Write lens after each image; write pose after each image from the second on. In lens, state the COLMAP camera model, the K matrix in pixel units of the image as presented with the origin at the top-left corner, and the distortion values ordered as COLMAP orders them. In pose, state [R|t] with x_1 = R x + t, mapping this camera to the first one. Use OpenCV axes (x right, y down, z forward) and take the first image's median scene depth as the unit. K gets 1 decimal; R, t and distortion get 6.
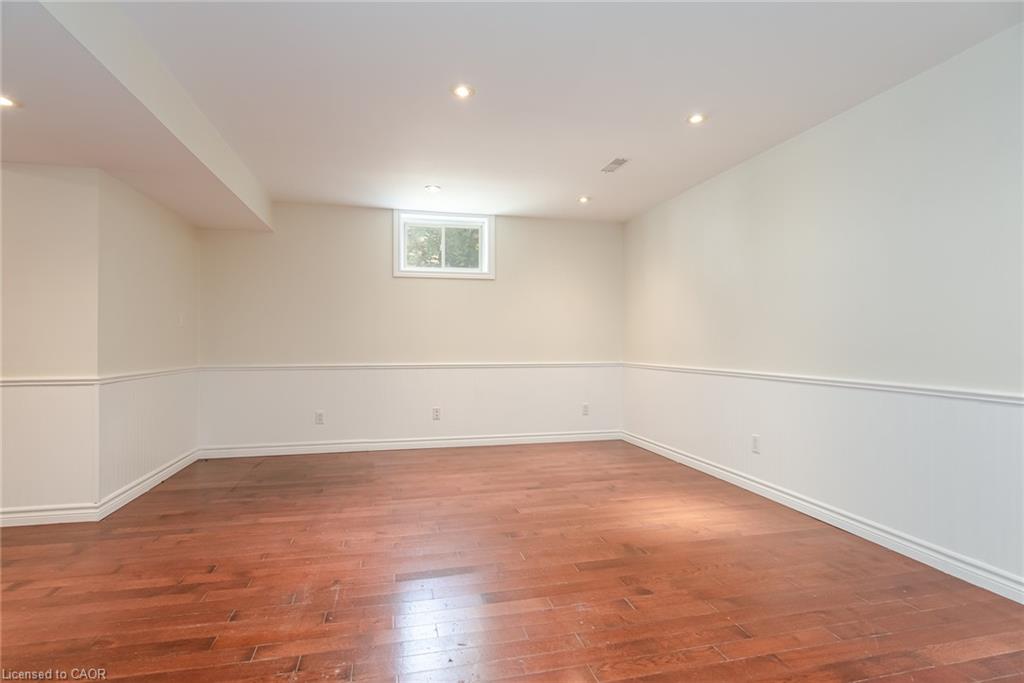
lens RADIAL K [[513.1, 0, 510.1], [0, 513.1, 342.3], [0, 0, 1]] dist [-0.005630, -0.001101]
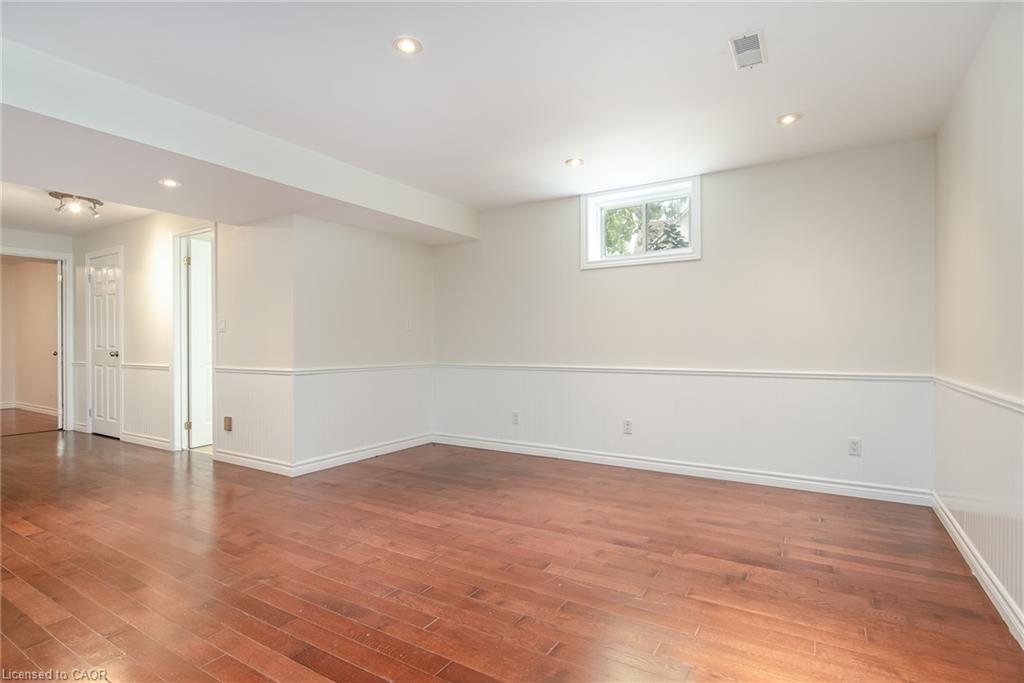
lens RADIAL K [[513.1, 0, 511.2], [0, 513.1, 343.5], [0, 0, 1]] dist [-0.005630, -0.001101]
pose [[0.701915, -0.001254, -0.712259, 0.462250], [0.004346, 0.999987, 0.002523, -0.001138], [0.712247, -0.004867, 0.701912, 0.391632]]
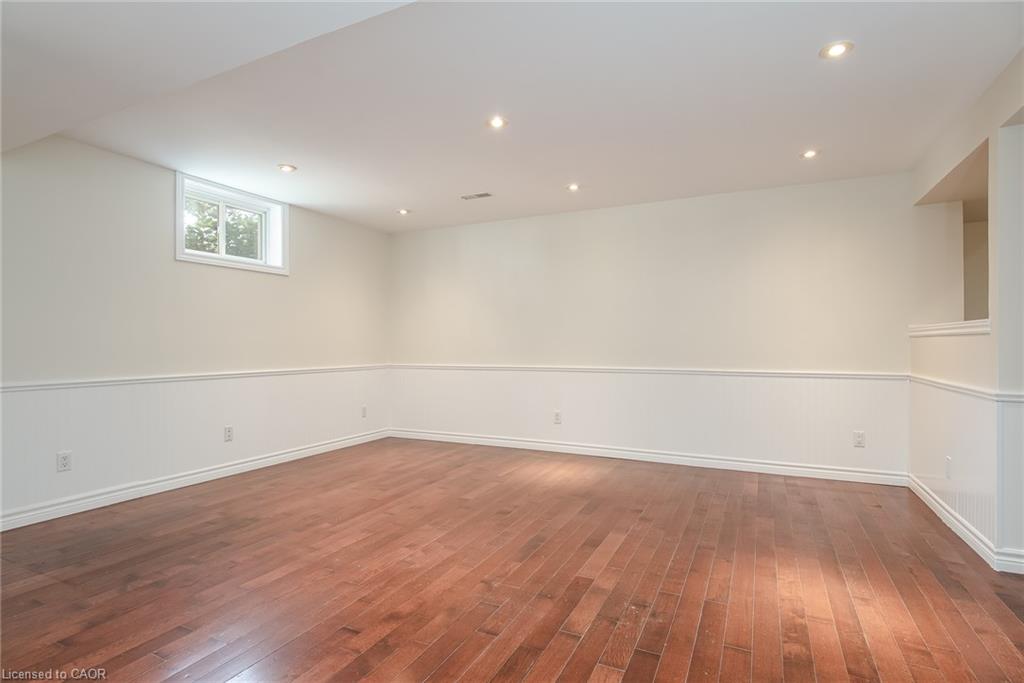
lens RADIAL K [[513.1, 0, 510.1], [0, 513.1, 342.6], [0, 0, 1]] dist [-0.005630, -0.001101]
pose [[0.640079, 0.001627, 0.768307, -0.692699], [0.000996, 0.999995, -0.002948, -0.003933], [-0.768308, 0.002652, 0.640075, 0.193997]]
